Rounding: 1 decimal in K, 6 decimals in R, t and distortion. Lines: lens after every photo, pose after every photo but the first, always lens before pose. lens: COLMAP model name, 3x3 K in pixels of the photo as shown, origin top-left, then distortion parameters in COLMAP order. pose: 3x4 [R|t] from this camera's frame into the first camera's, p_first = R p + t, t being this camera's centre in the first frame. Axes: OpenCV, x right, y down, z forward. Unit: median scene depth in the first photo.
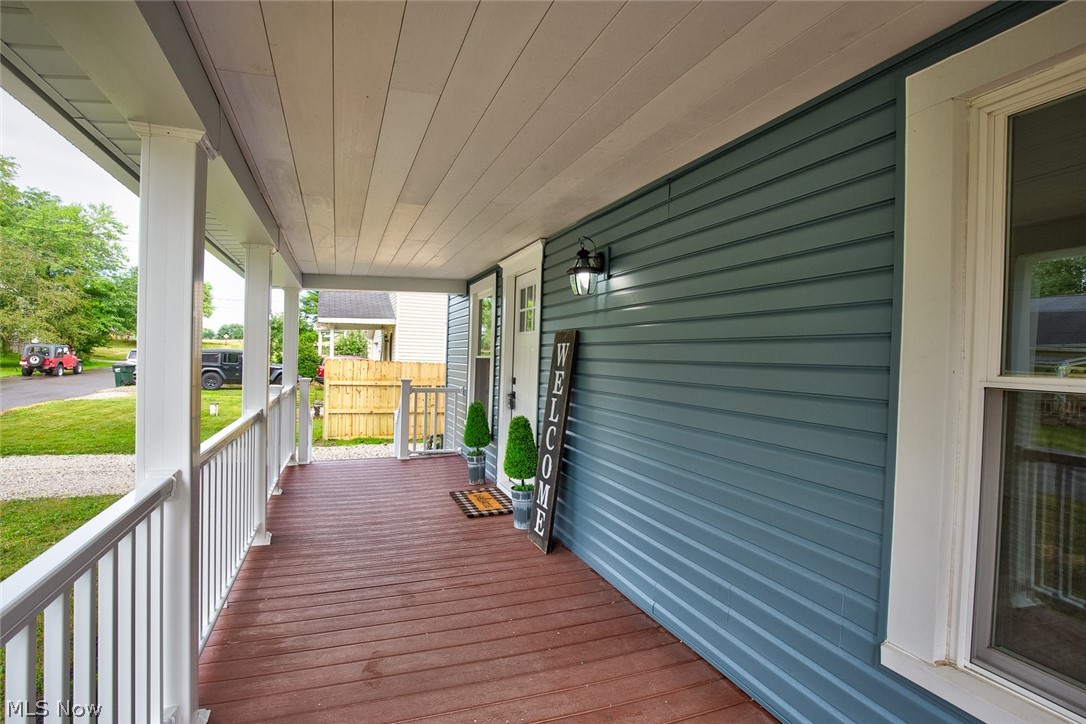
lens RADIAL K [[496.1, 0, 540.2], [0, 496.1, 355.7], [0, 0, 1]] dist [-0.029266, -0.000254]
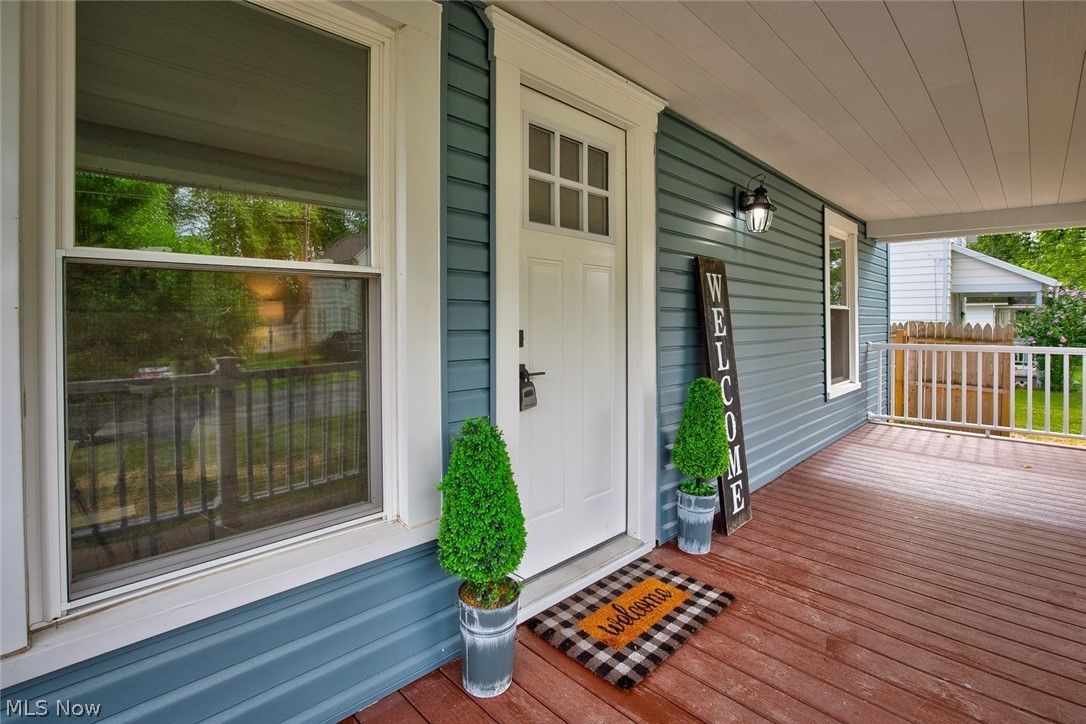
lens RADIAL K [[496.1, 0, 540.2], [0, 496.1, 355.7], [0, 0, 1]] dist [-0.029266, -0.000254]
pose [[-0.374589, -0.057577, 0.925402, -0.594993], [0.016531, 0.997497, 0.068755, 0.048278], [-0.927044, 0.041053, -0.372699, 1.555190]]
